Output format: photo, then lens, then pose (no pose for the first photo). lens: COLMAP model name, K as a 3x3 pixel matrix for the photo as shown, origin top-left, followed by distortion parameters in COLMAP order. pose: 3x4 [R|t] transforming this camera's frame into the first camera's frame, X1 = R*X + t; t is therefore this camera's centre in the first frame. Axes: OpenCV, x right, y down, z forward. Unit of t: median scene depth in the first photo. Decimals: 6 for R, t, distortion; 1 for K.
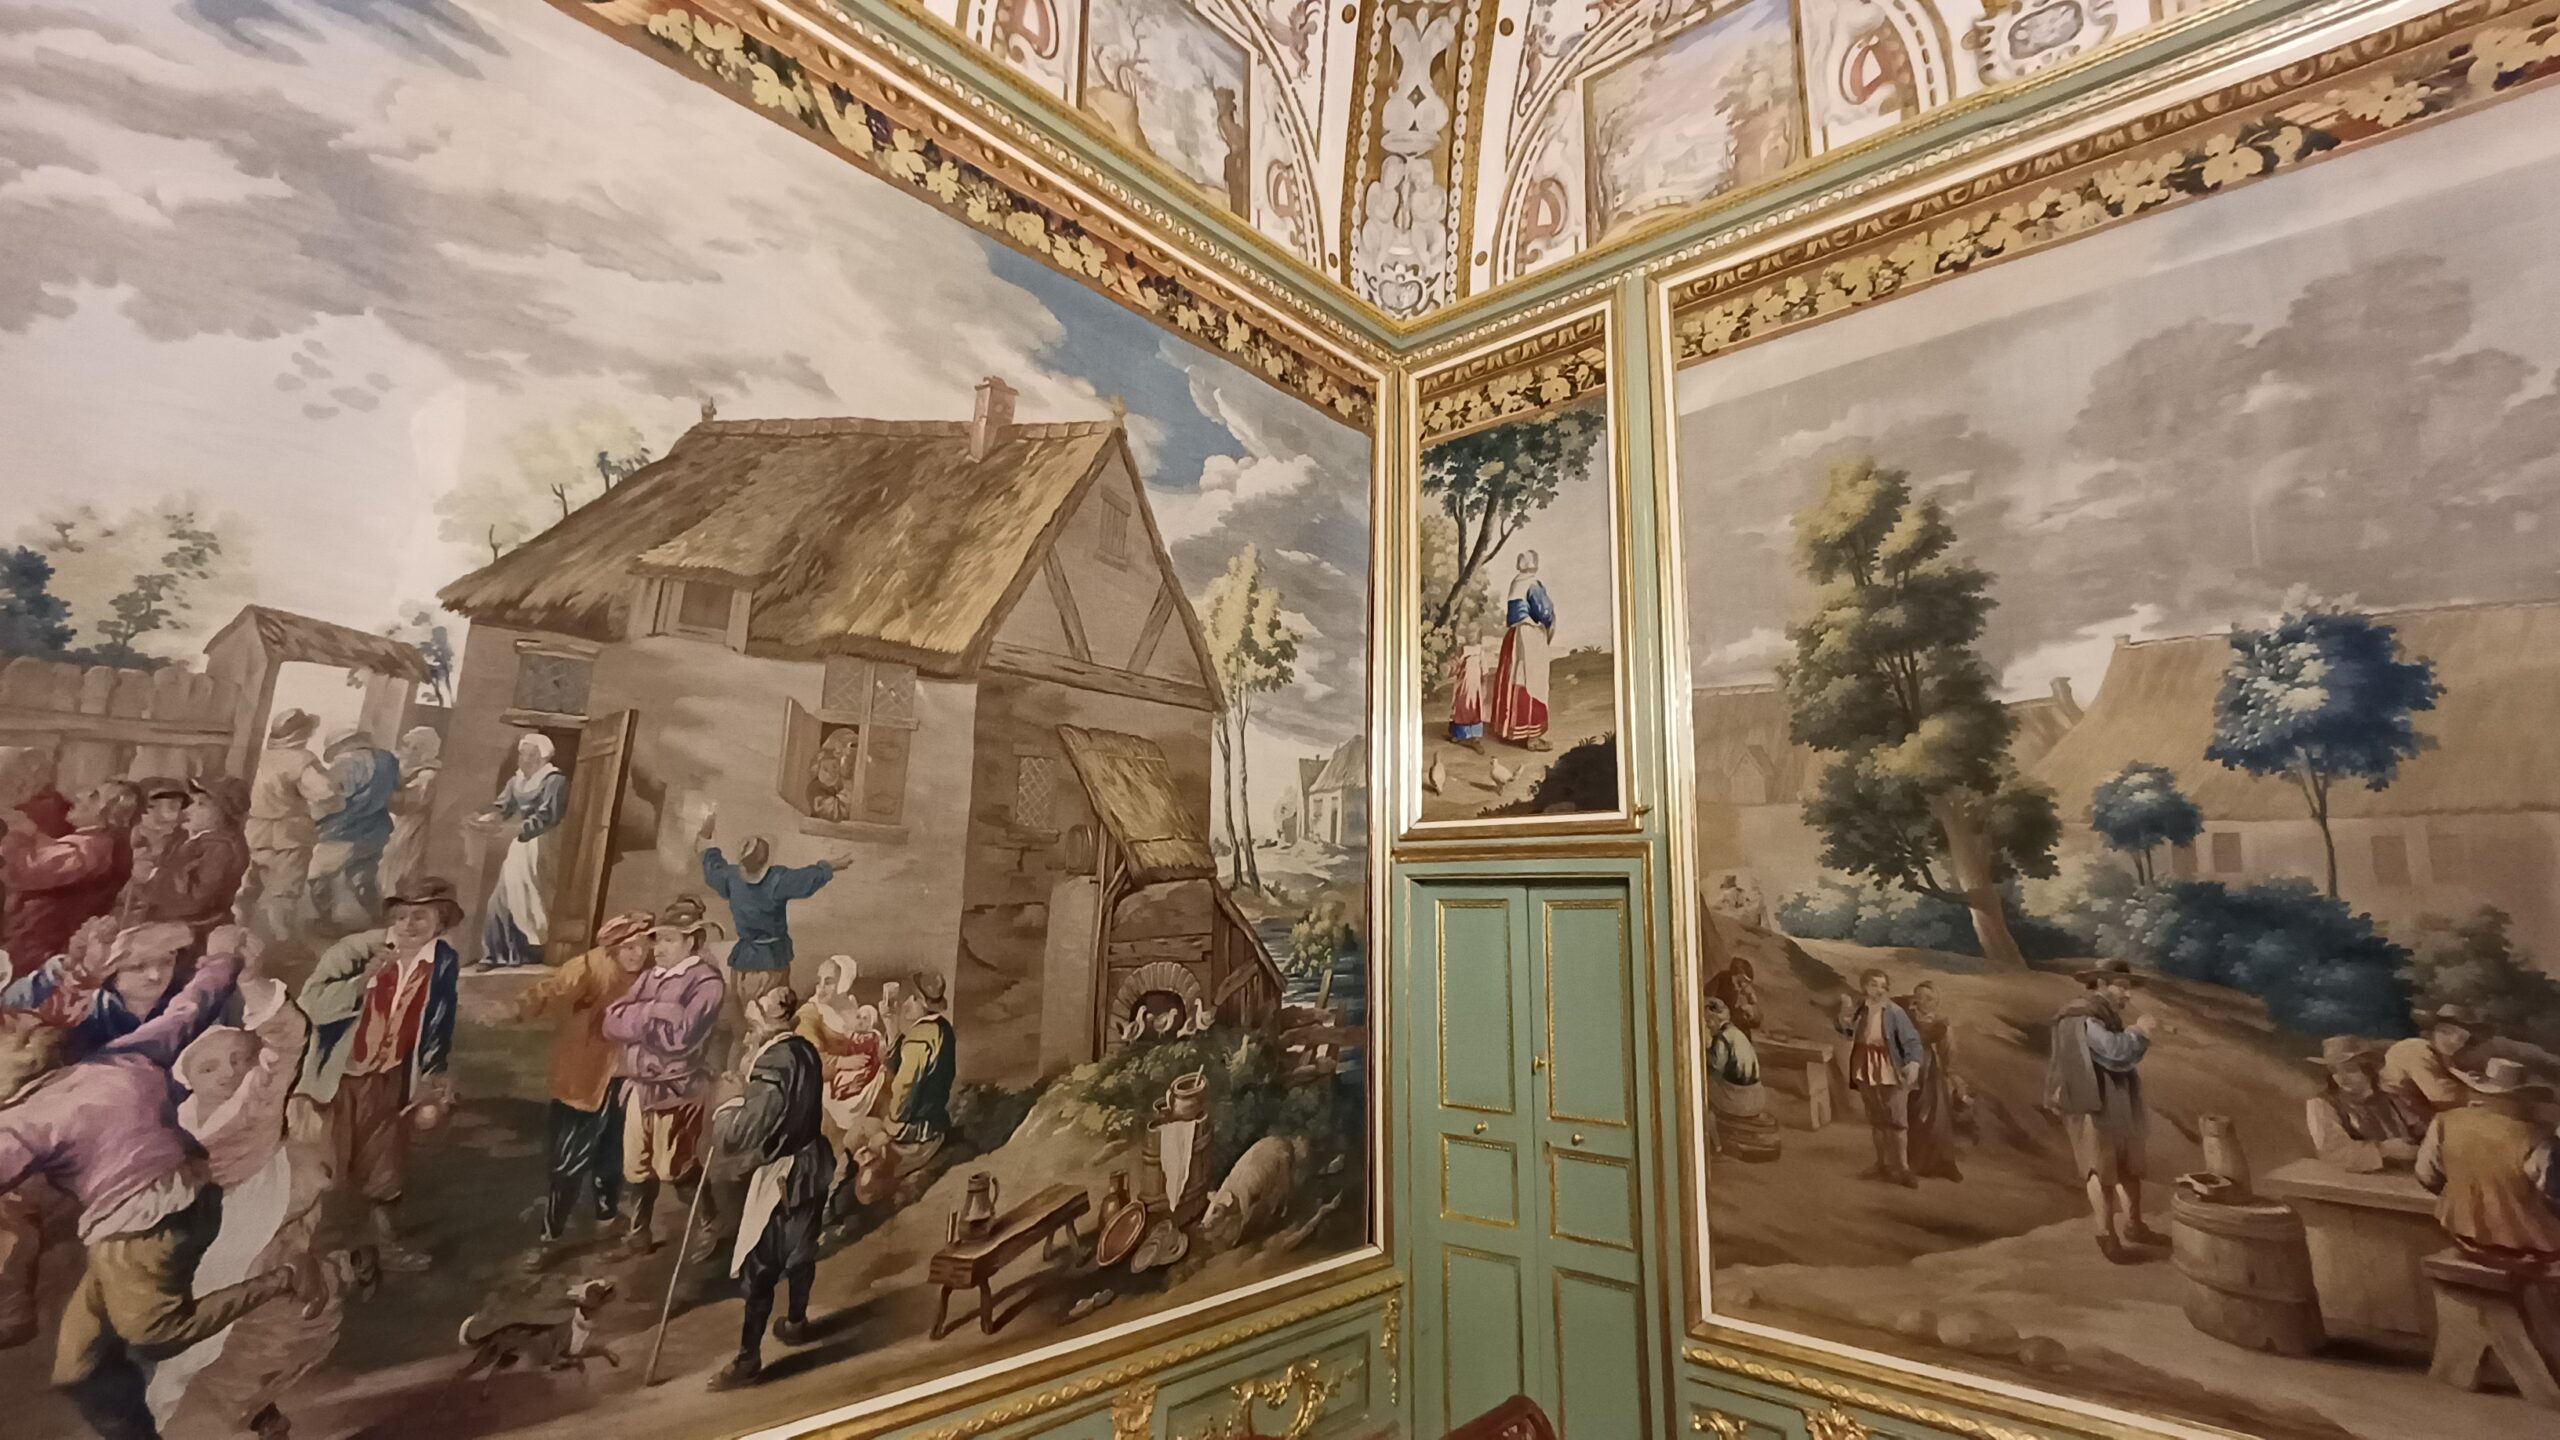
lens RADIAL K [[1164.5, 0, 1274.2], [0, 1164.5, 714.4], [0, 0, 1]] dist [0.012060, -0.001294]
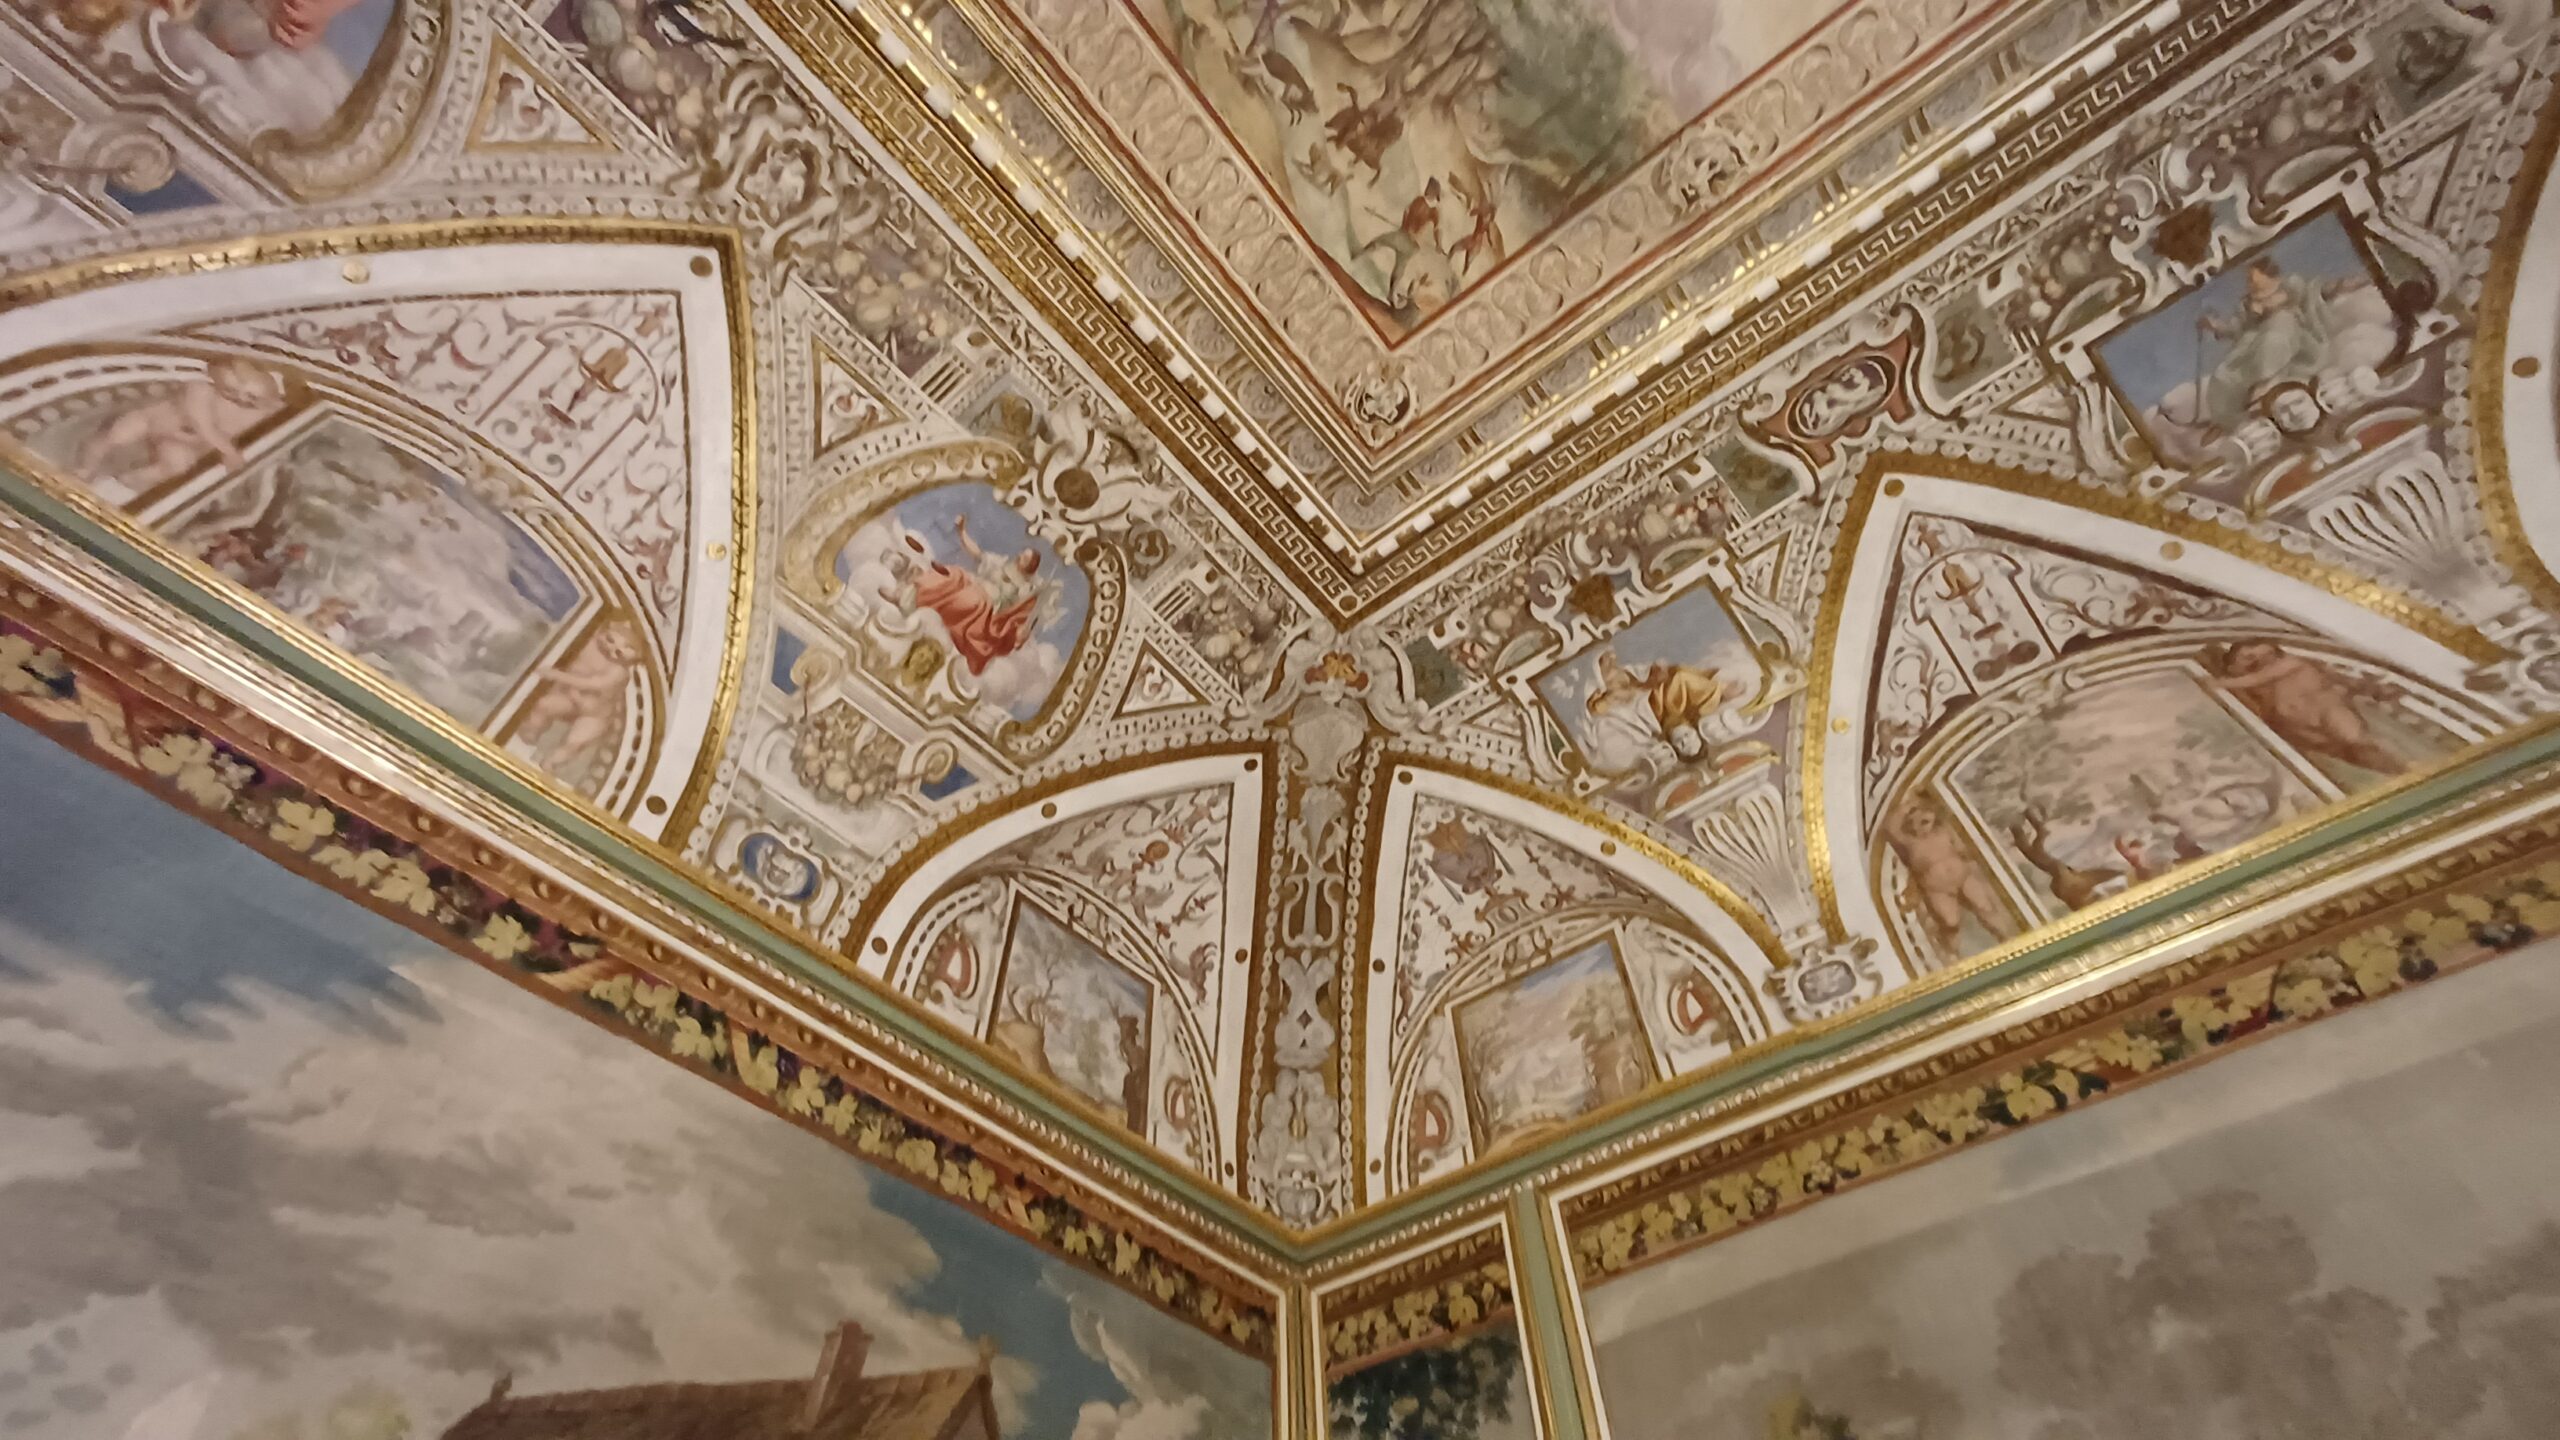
lens RADIAL K [[1164.5, 0, 1274.2], [0, 1164.5, 714.4], [0, 0, 1]] dist [0.012060, -0.001294]
pose [[0.997734, 0.019447, 0.064417, 0.021324], [0.027599, 0.754821, -0.655350, -0.031623], [-0.061368, 0.655643, 0.752573, -0.024626]]
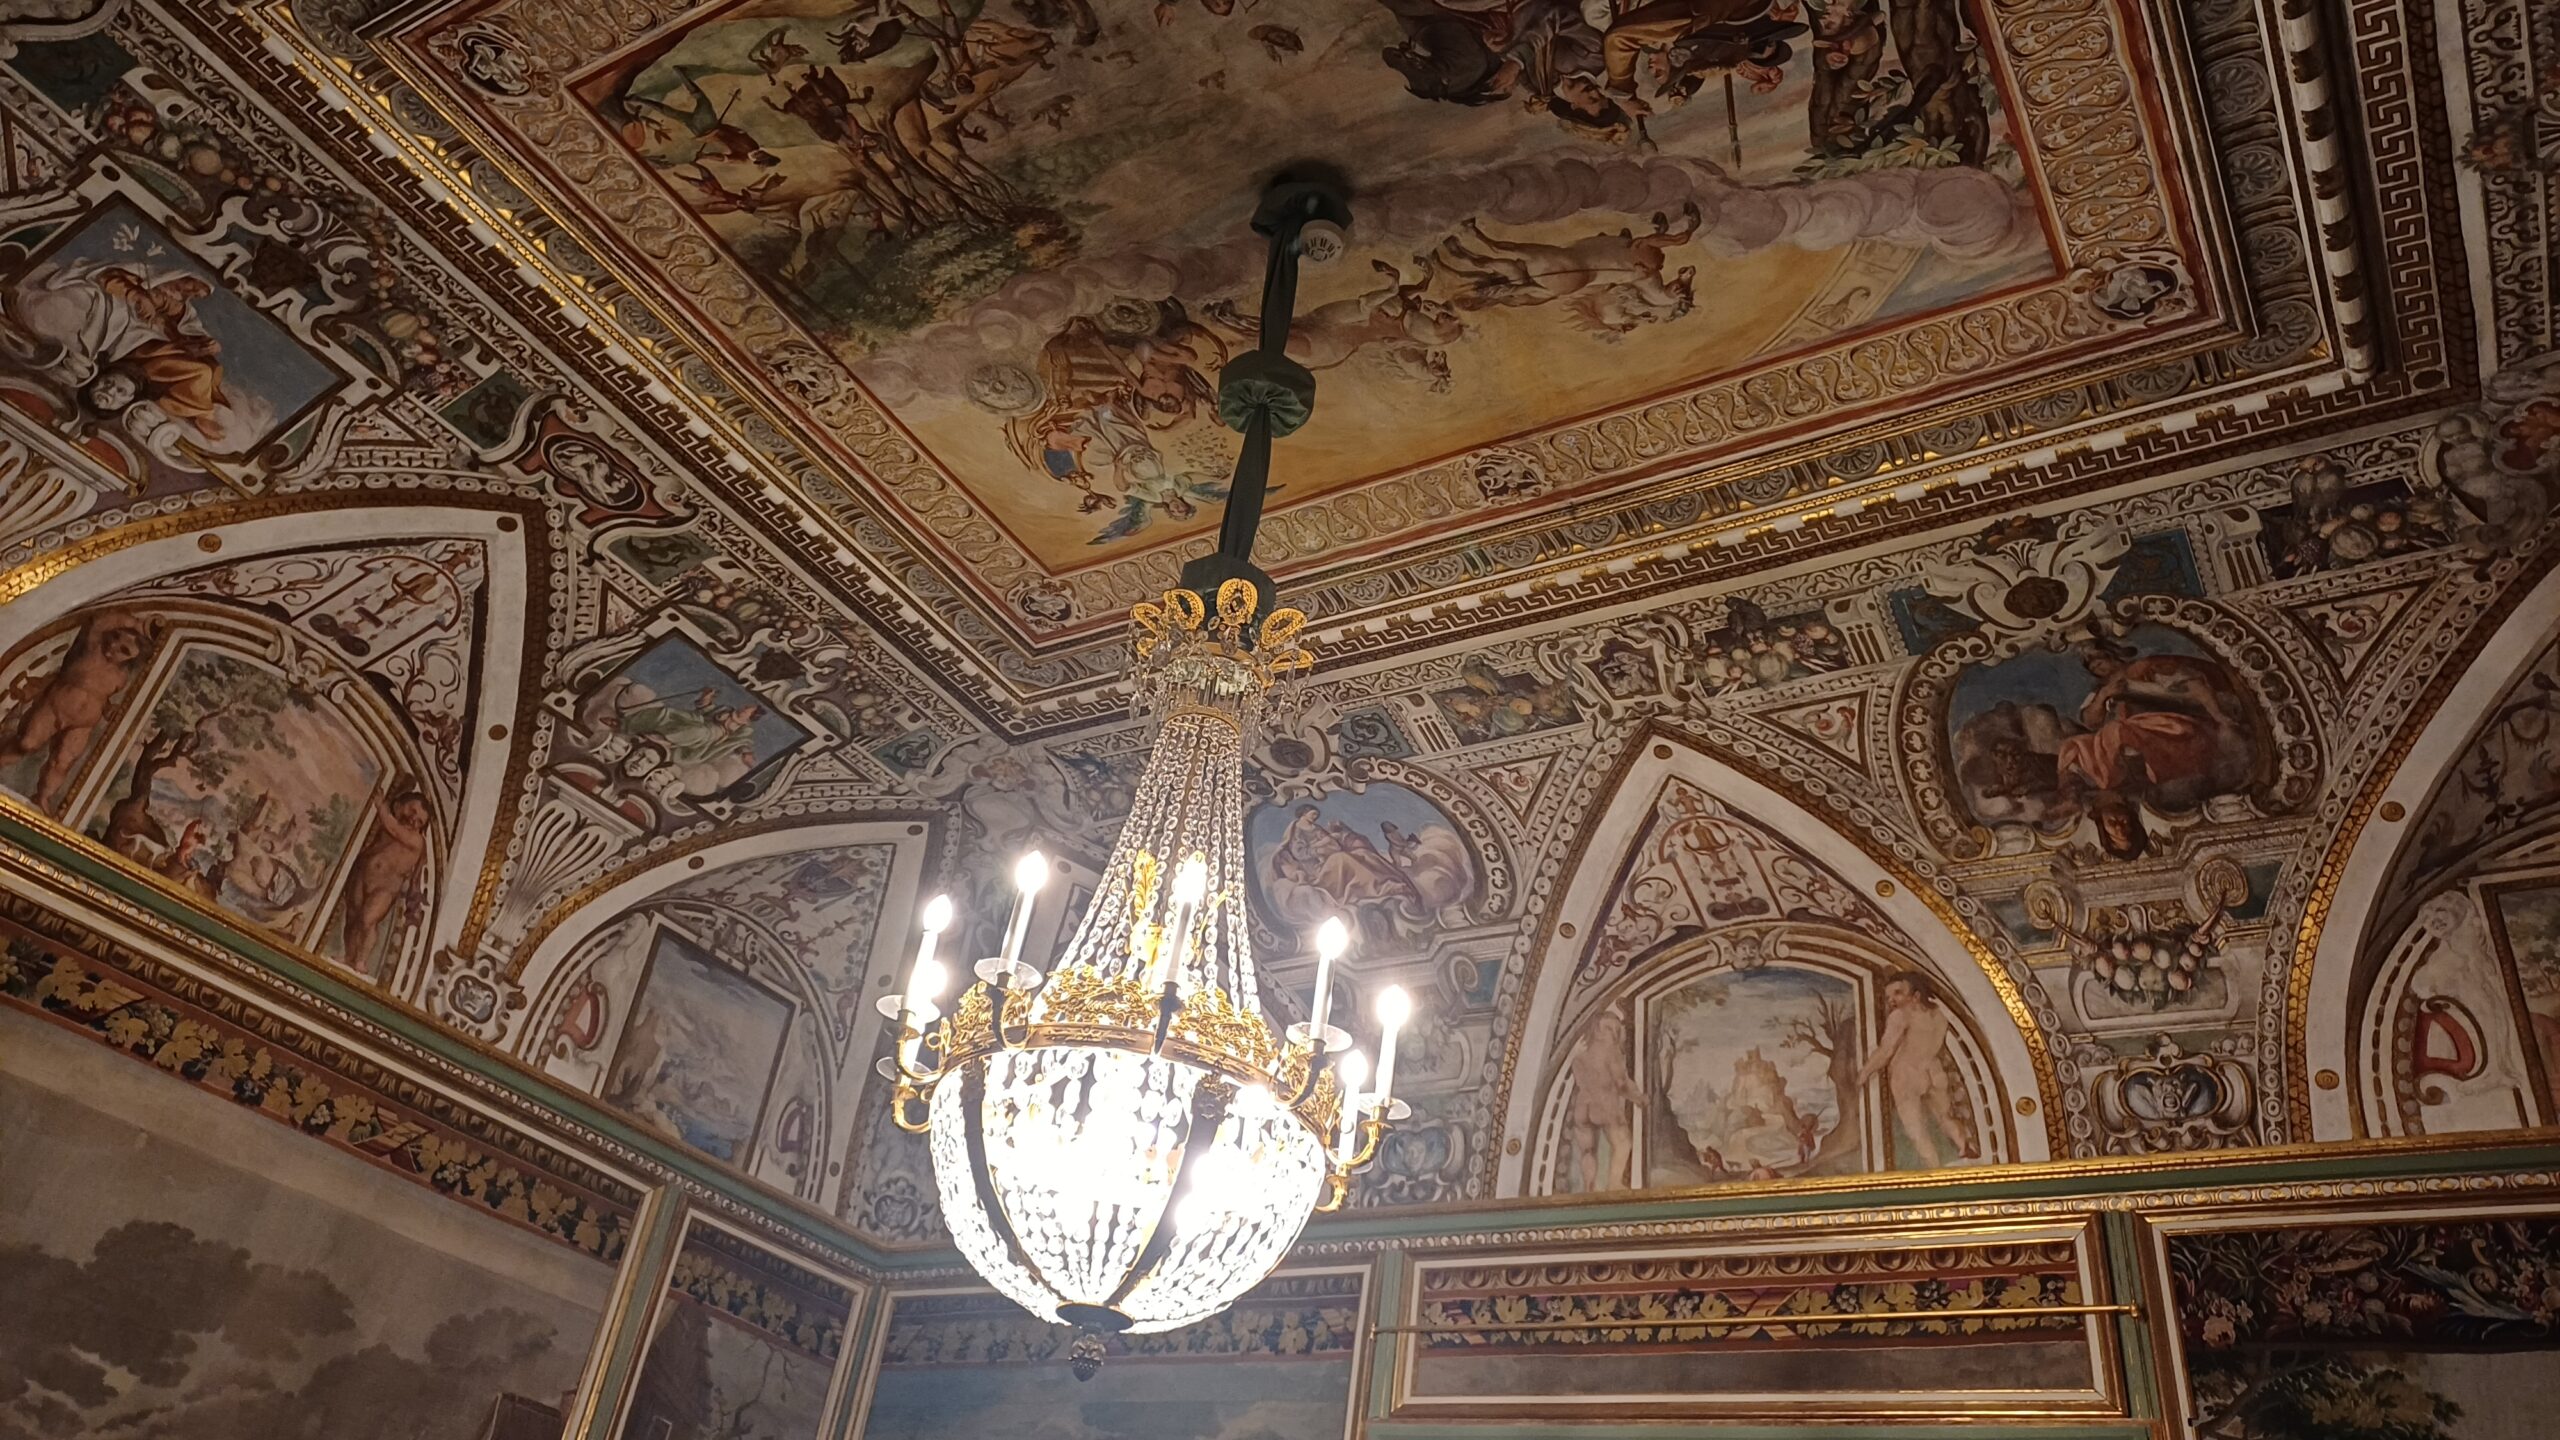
lens RADIAL K [[1890.4, 0, 1274.9], [0, 1890.4, 769.5], [0, 0, 1]] dist [0.020547, -0.003666]
pose [[-0.195423, 0.493031, 0.847779, -1.170426], [-0.322944, 0.783884, -0.530315, -0.071998], [-0.926022, -0.377421, 0.006032, -0.124657]]
